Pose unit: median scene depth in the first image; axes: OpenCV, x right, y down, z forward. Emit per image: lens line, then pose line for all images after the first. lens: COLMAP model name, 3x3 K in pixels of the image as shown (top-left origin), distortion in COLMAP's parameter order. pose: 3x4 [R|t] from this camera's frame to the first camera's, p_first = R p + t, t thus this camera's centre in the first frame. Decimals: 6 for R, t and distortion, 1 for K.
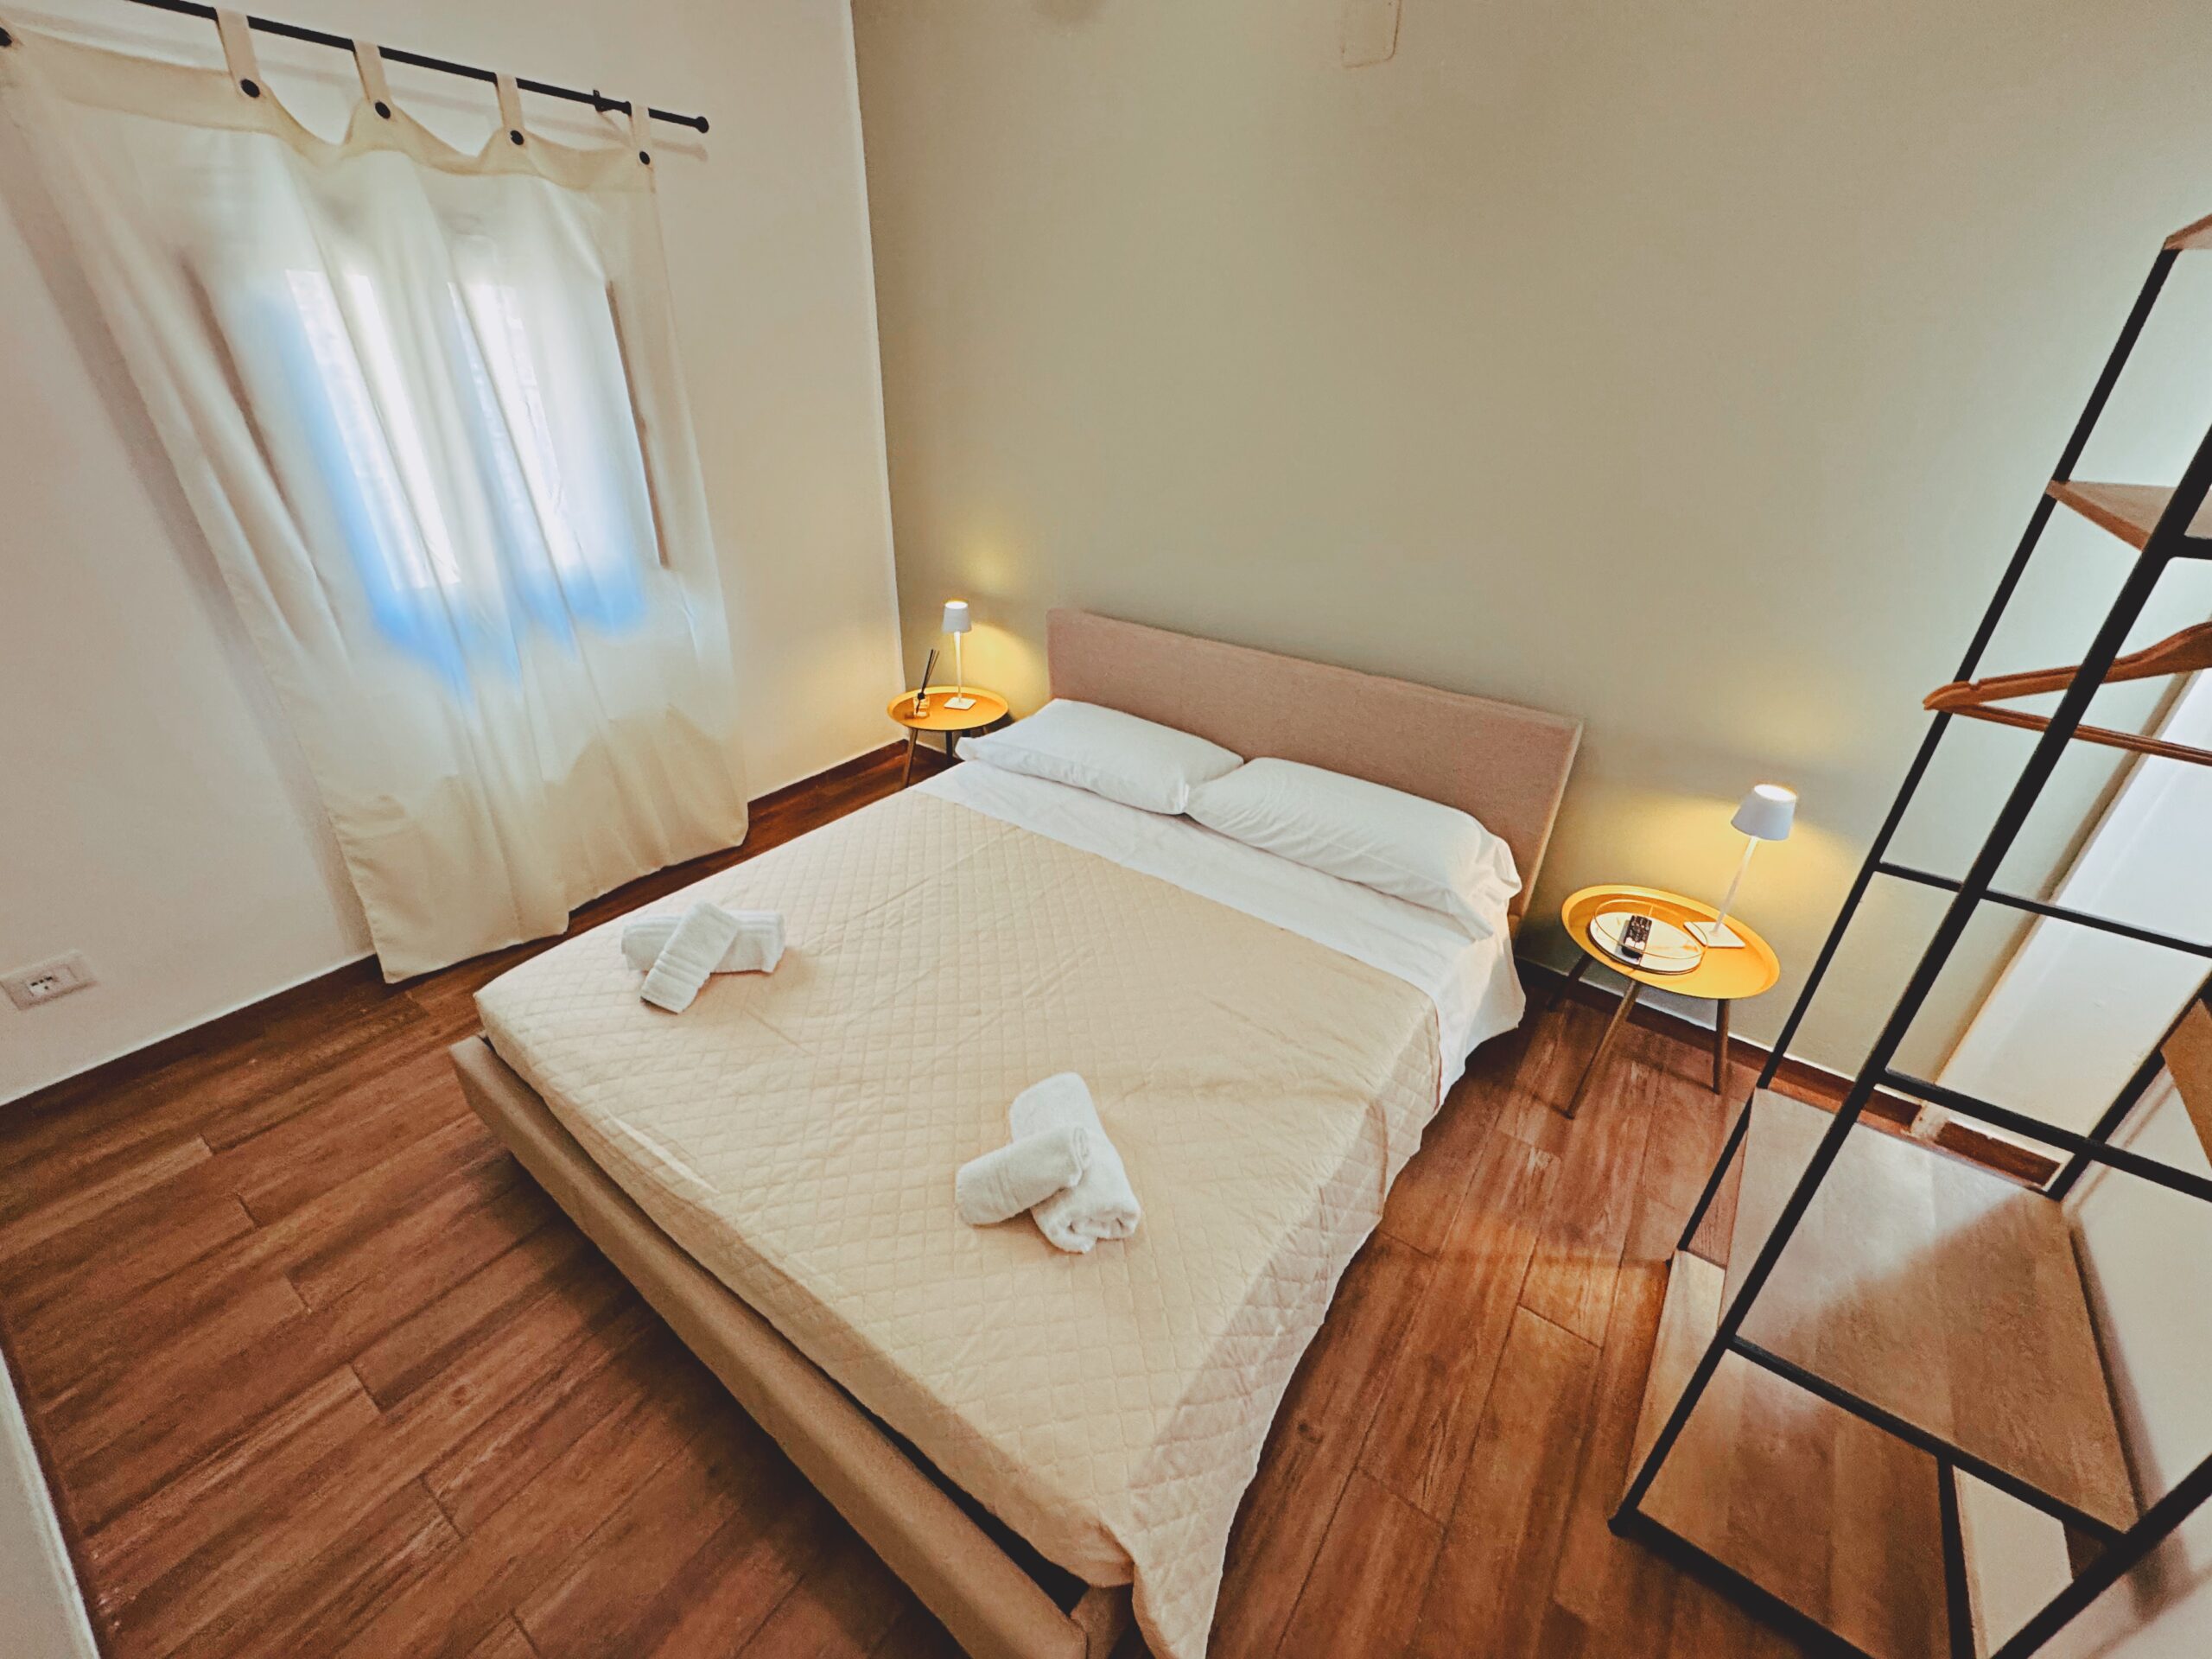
lens RADIAL K [[888.9, 0, 1084.2], [0, 888.9, 831.6], [0, 0, 1]] dist [-0.006412, 0.001329]
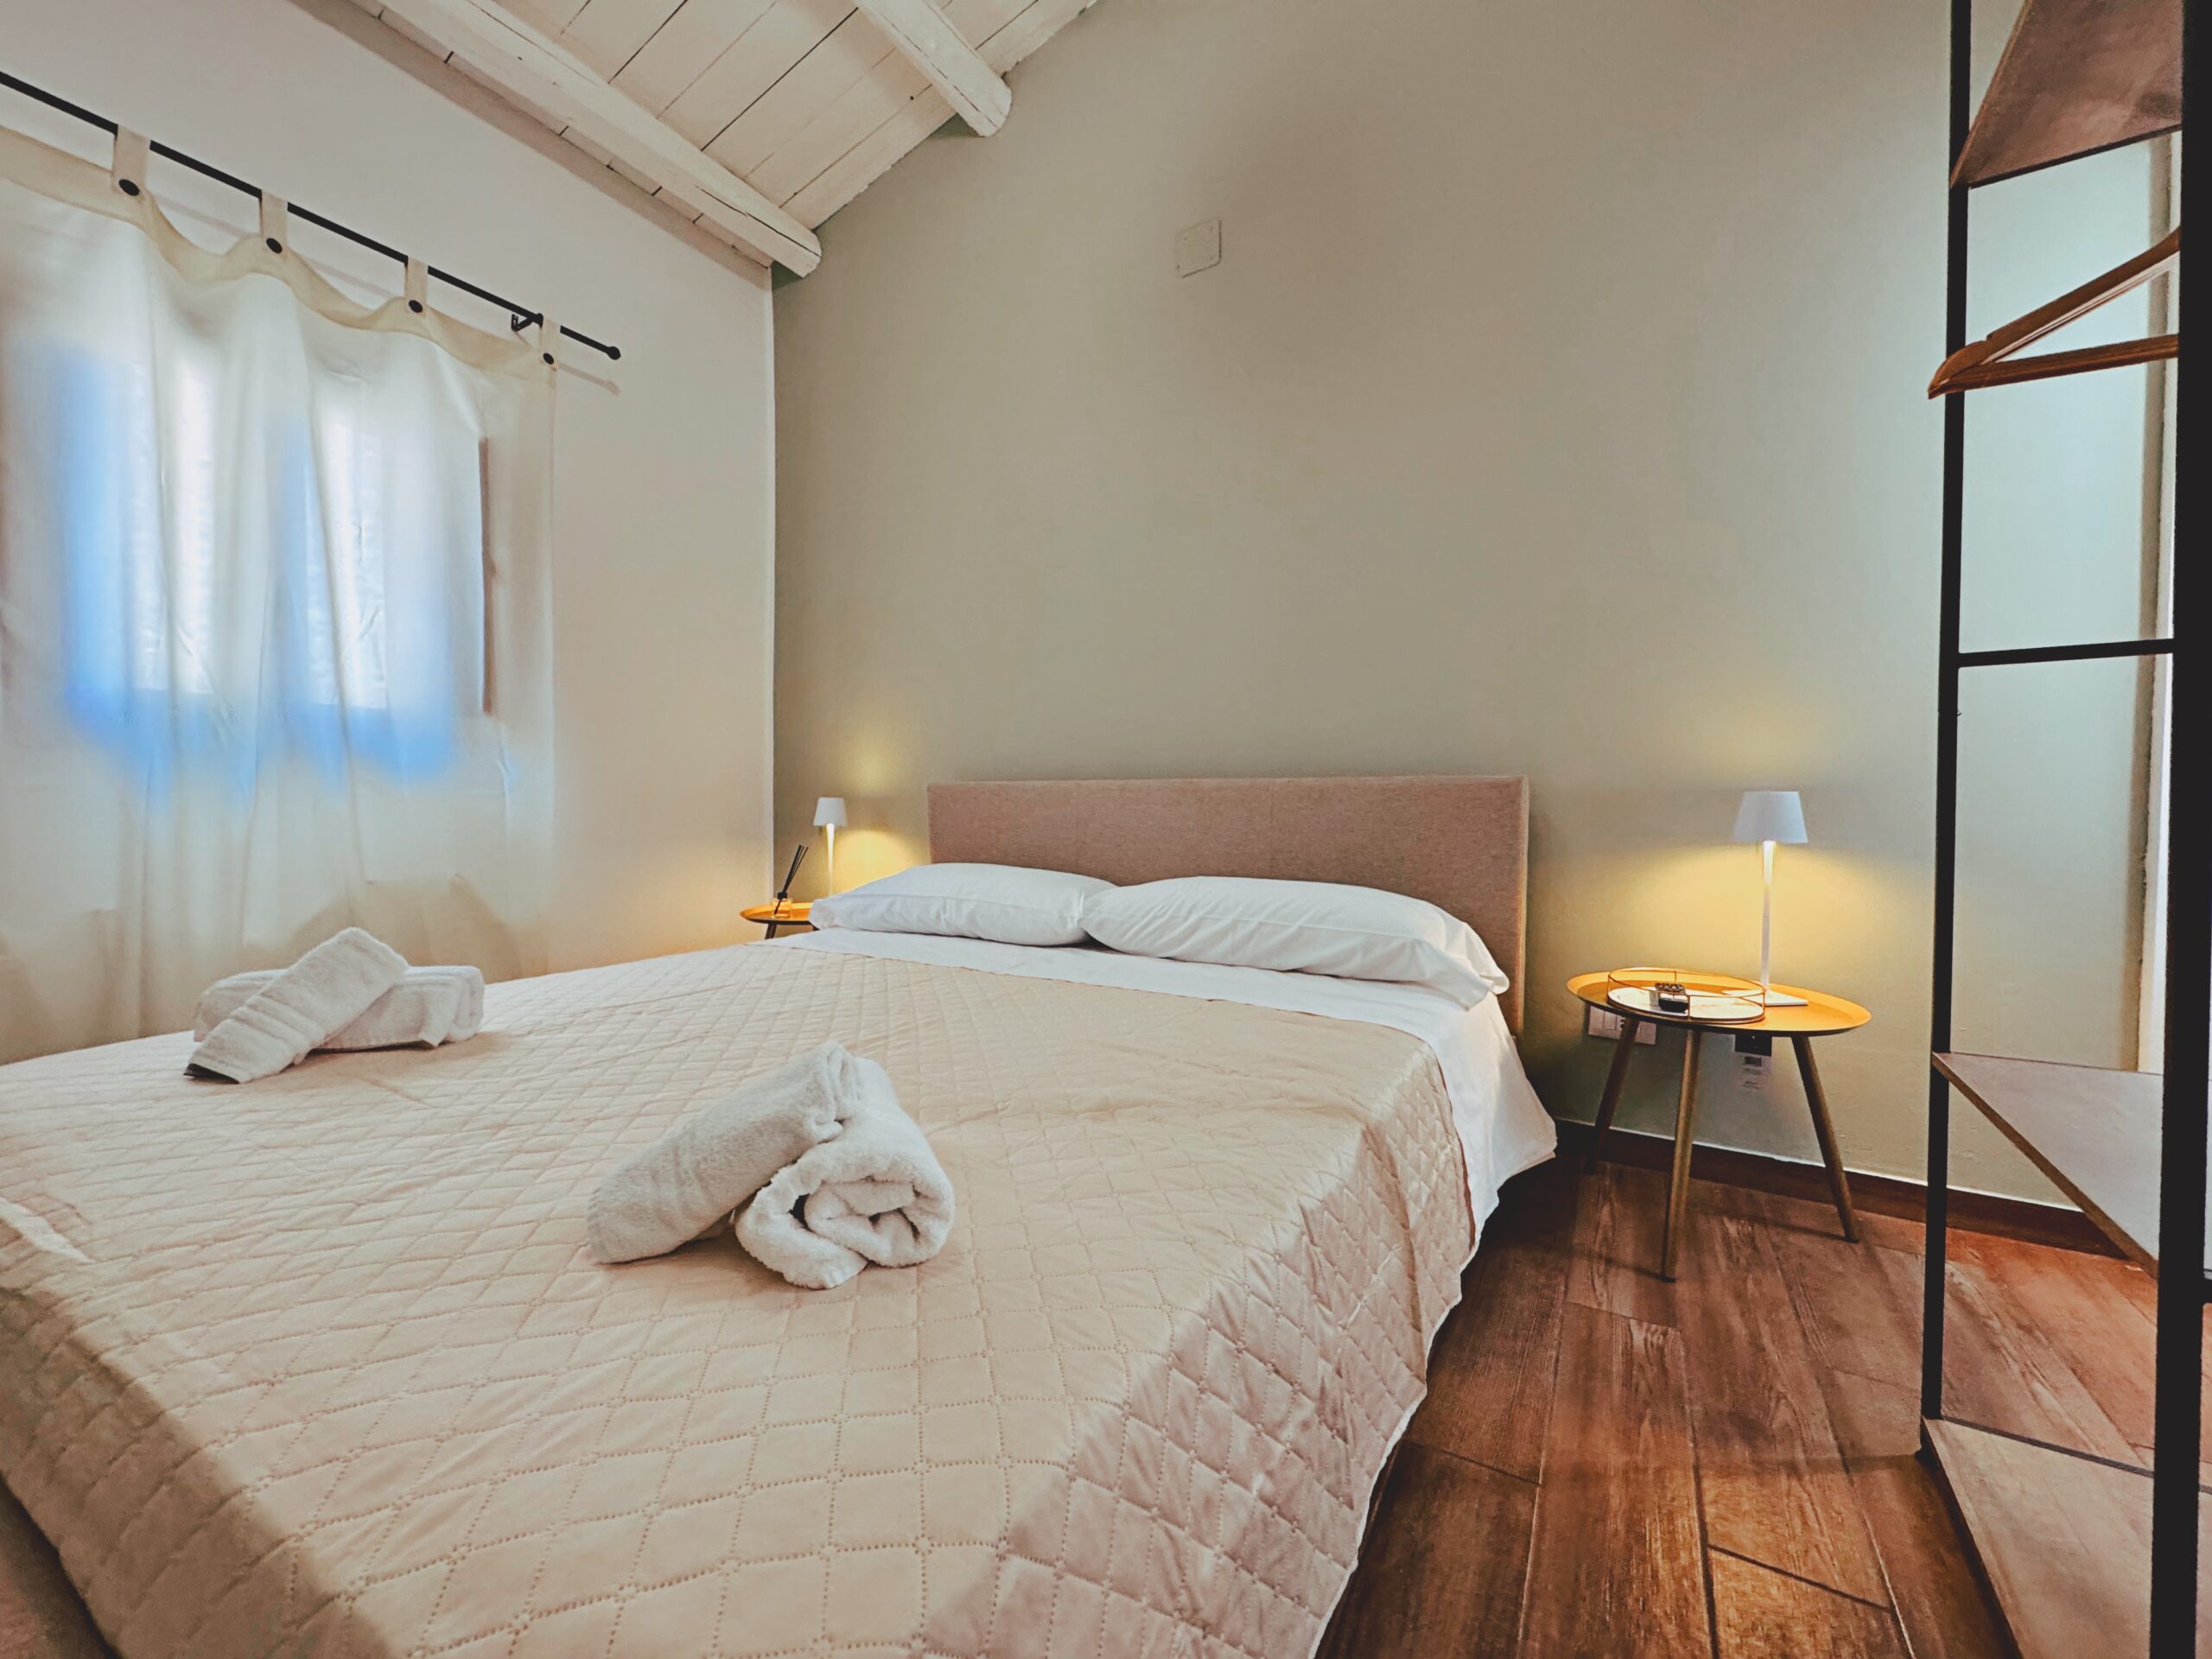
lens RADIAL K [[888.9, 0, 1092.4], [0, 888.9, 833.4], [0, 0, 1]] dist [-0.006412, 0.001329]
pose [[0.996100, -0.015528, 0.086851, 0.067213], [0.052937, 0.892701, -0.447530, 0.314428], [-0.070583, 0.450382, 0.890042, 0.302596]]
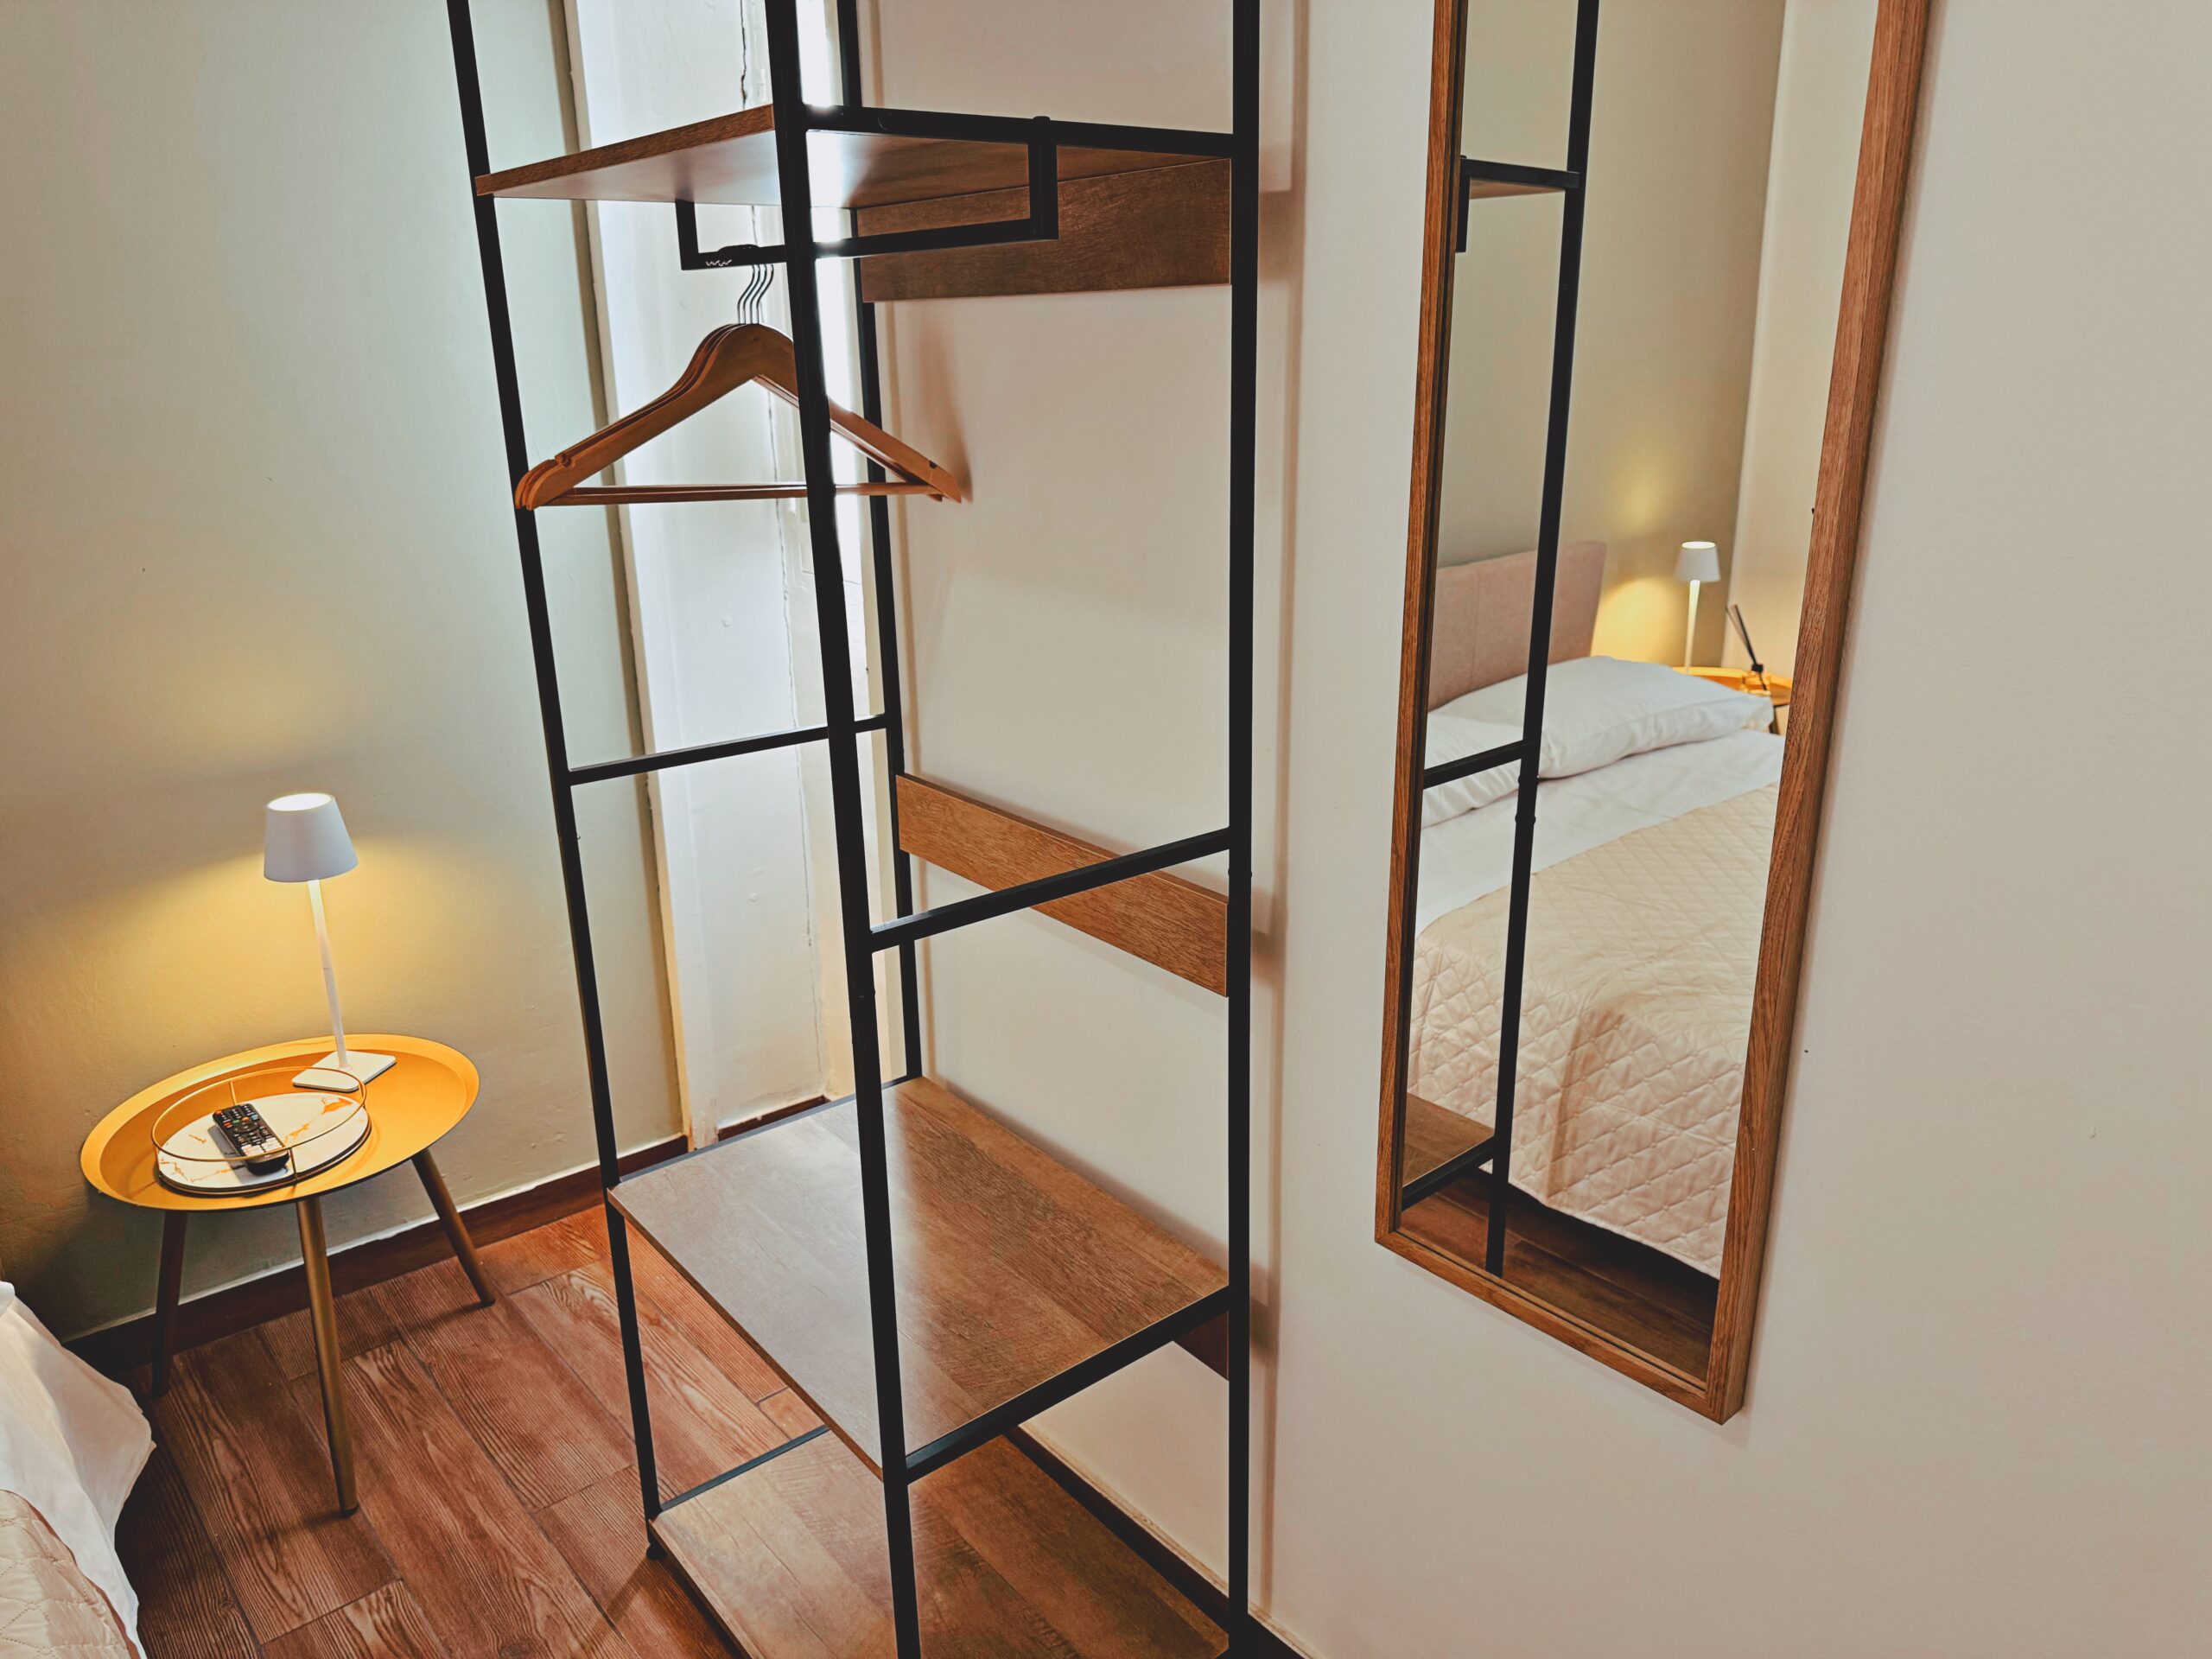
lens RADIAL K [[1583.6, 0, 1091.4], [0, 1583.6, 839.5], [0, 0, 1]] dist [0.062981, -0.059708]
pose [[0.232132, -0.322385, 0.917705, -0.067543], [0.478192, 0.859412, 0.180949, 0.034230], [-0.847023, 0.396835, 0.353659, 0.187184]]
